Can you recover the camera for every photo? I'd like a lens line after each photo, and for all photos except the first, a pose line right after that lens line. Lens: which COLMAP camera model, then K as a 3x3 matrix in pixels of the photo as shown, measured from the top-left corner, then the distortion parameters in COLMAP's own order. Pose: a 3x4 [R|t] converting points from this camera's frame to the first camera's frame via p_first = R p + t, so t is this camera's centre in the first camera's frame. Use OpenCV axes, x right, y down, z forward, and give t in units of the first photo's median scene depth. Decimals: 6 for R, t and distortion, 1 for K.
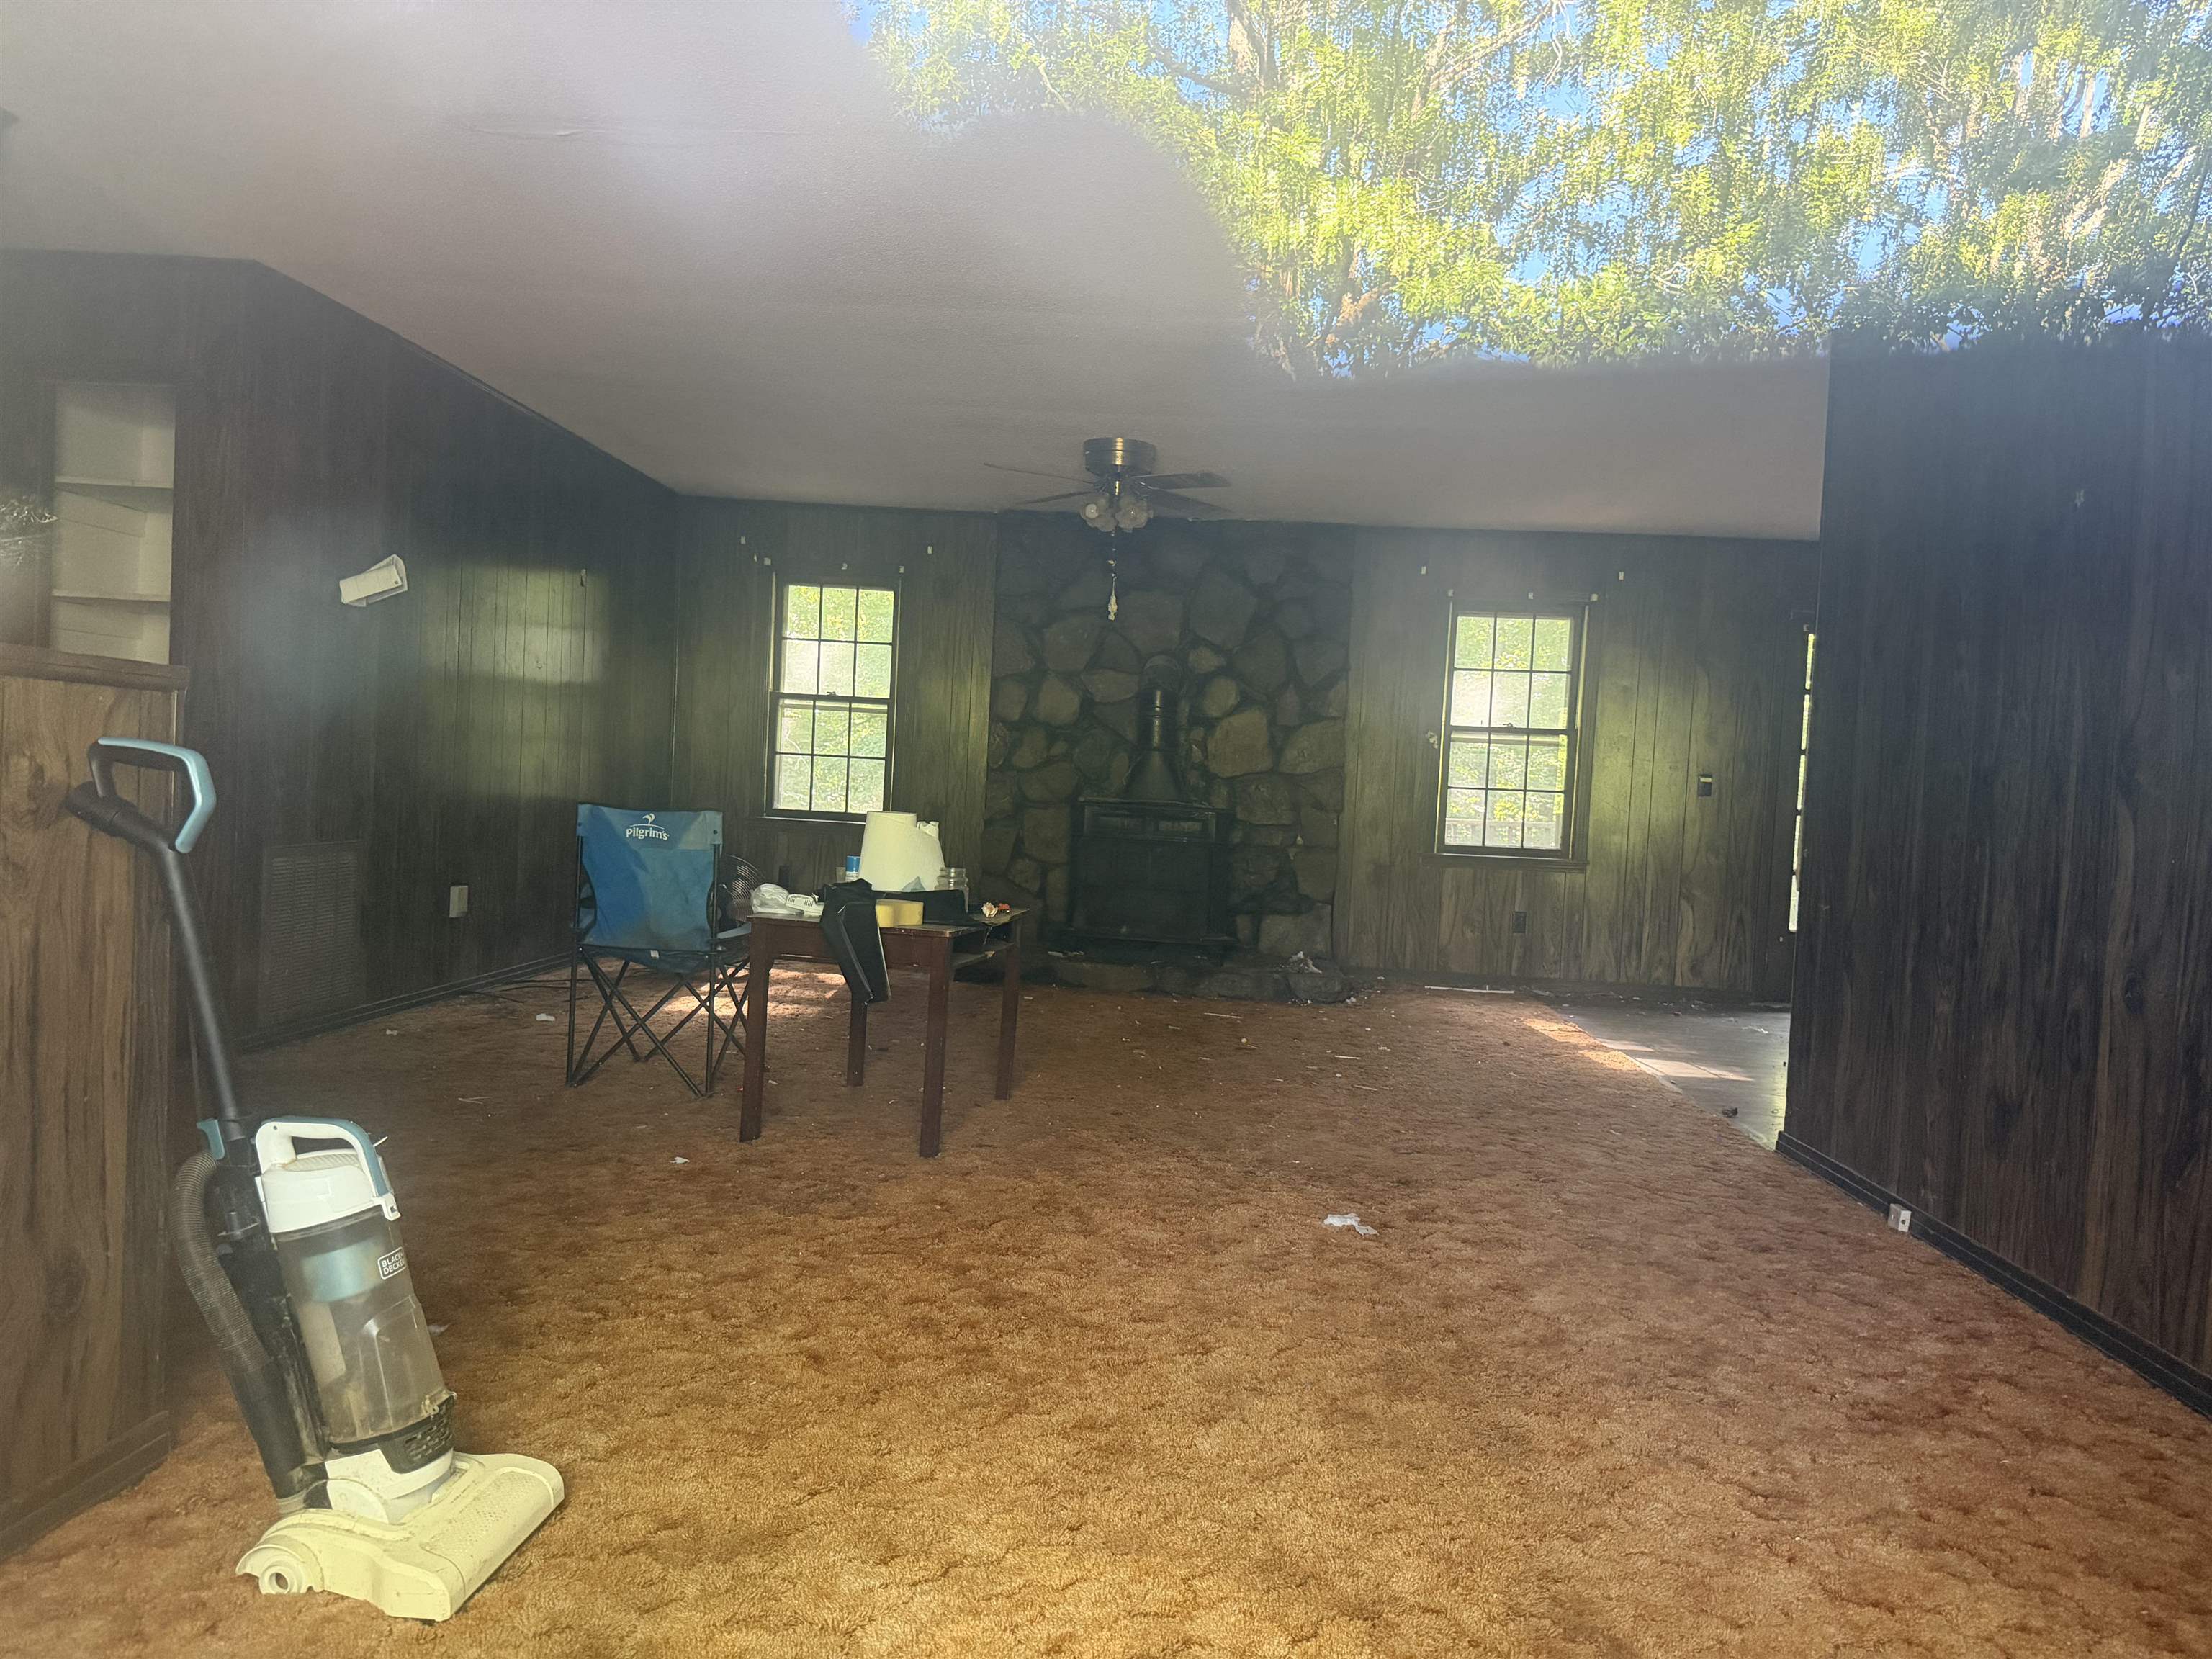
lens RADIAL K [[1540.8, 0, 1106.0], [0, 1540.8, 829.5], [0, 0, 1]] dist [0.061227, -0.076535]
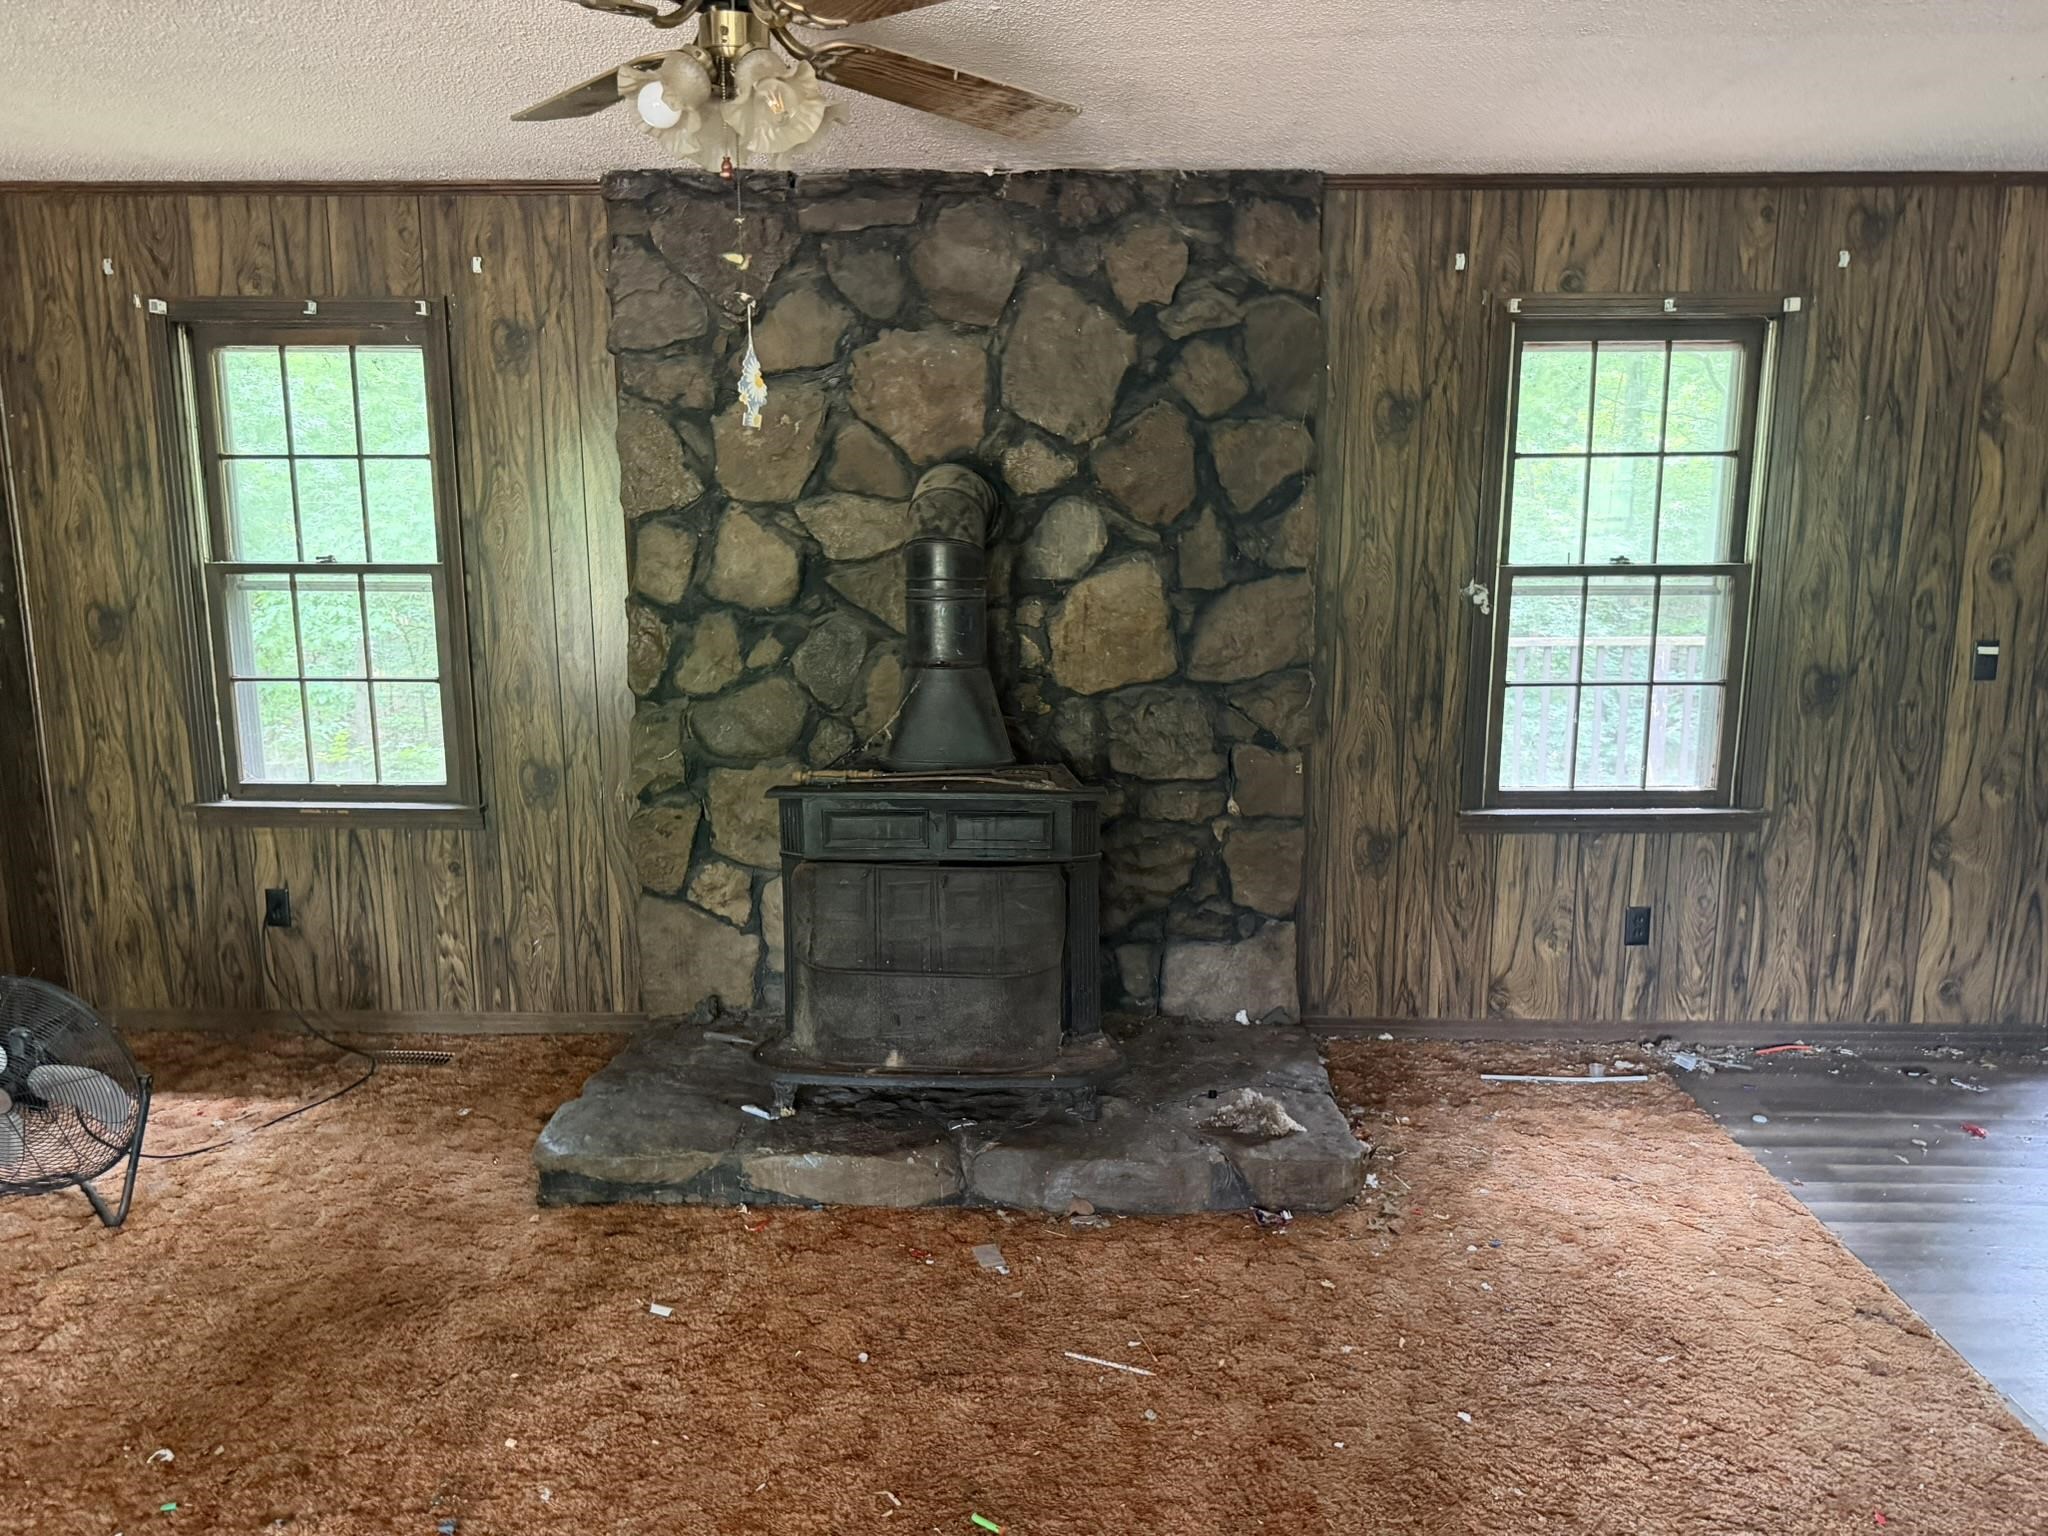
lens RADIAL K [[1485.4, 0, 1049.9], [0, 1485.4, 760.4], [0, 0, 1]] dist [0.061199, -0.135714]
pose [[0.997842, -0.057379, 0.031914, 0.047387], [0.051256, 0.984535, 0.167521, -0.096250], [-0.041032, -0.165524, 0.985352, 0.499748]]
